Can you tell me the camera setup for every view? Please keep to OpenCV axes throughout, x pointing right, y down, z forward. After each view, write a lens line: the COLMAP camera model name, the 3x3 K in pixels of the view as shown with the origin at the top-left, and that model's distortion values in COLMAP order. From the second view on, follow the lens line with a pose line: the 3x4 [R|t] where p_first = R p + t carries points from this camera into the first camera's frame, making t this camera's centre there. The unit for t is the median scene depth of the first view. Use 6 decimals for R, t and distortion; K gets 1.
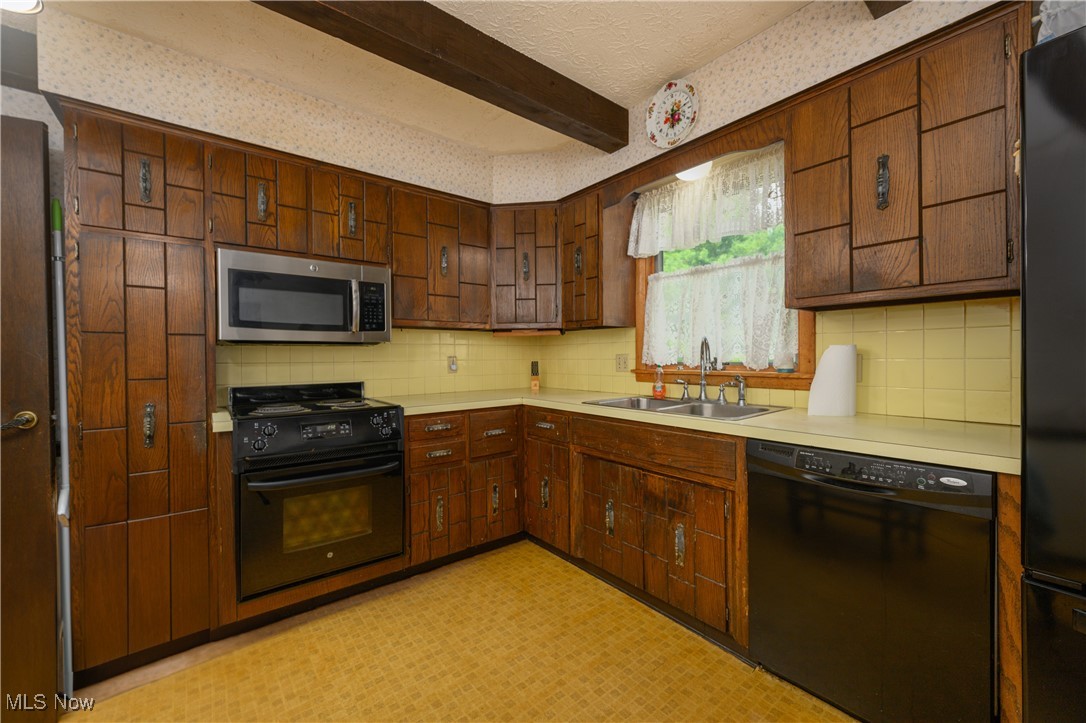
lens RADIAL K [[433.0, 0, 539.4], [0, 433.0, 359.6], [0, 0, 1]] dist [-0.001069, 0.000274]
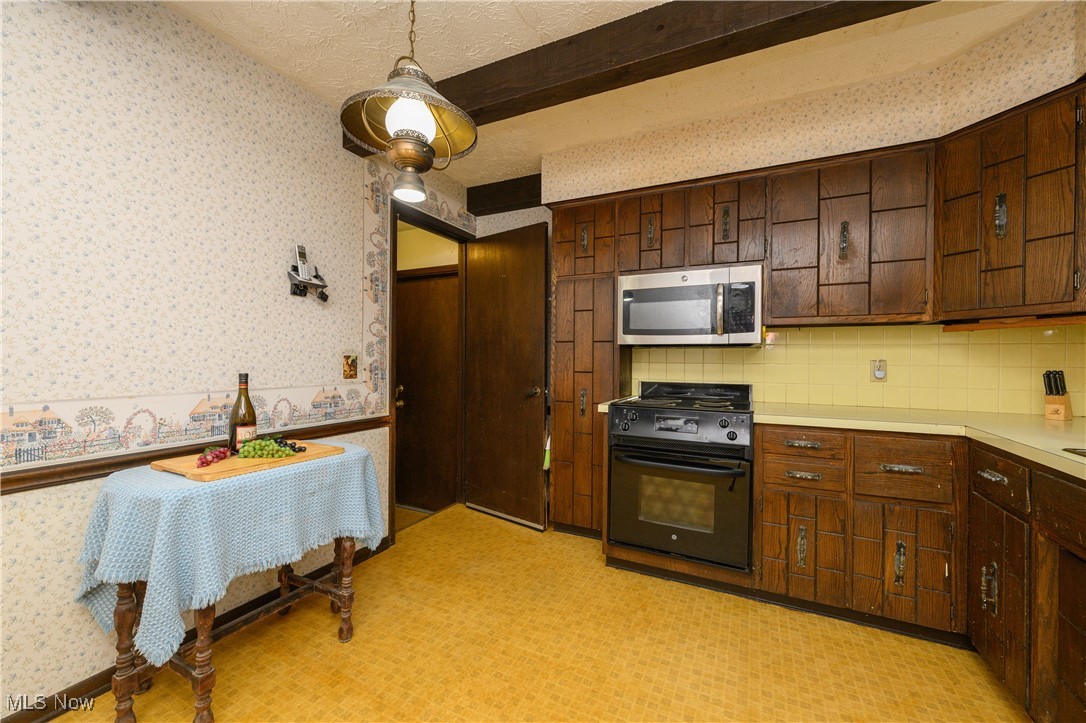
lens RADIAL K [[433.0, 0, 536.7], [0, 433.0, 359.6], [0, 0, 1]] dist [-0.001069, 0.000274]
pose [[0.419381, 0.012605, -0.907723, 0.336822], [-0.018686, 0.999812, 0.005250, -0.001609], [0.907618, 0.014760, 0.419537, 0.192017]]
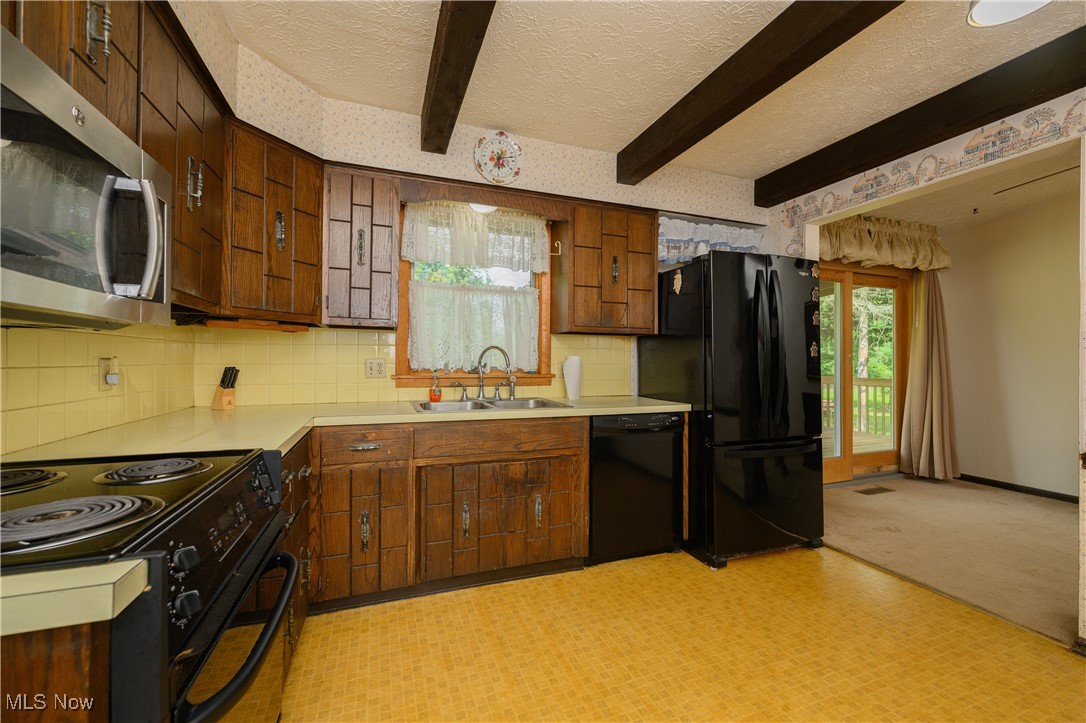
lens RADIAL K [[433.0, 0, 543.2], [0, 433.0, 359.3], [0, 0, 1]] dist [-0.001069, 0.000274]
pose [[0.299301, 0.013857, 0.954058, -0.757036], [-0.000079, 0.999895, -0.014497, 0.002208], [-0.954159, 0.004264, 0.299270, 0.517448]]
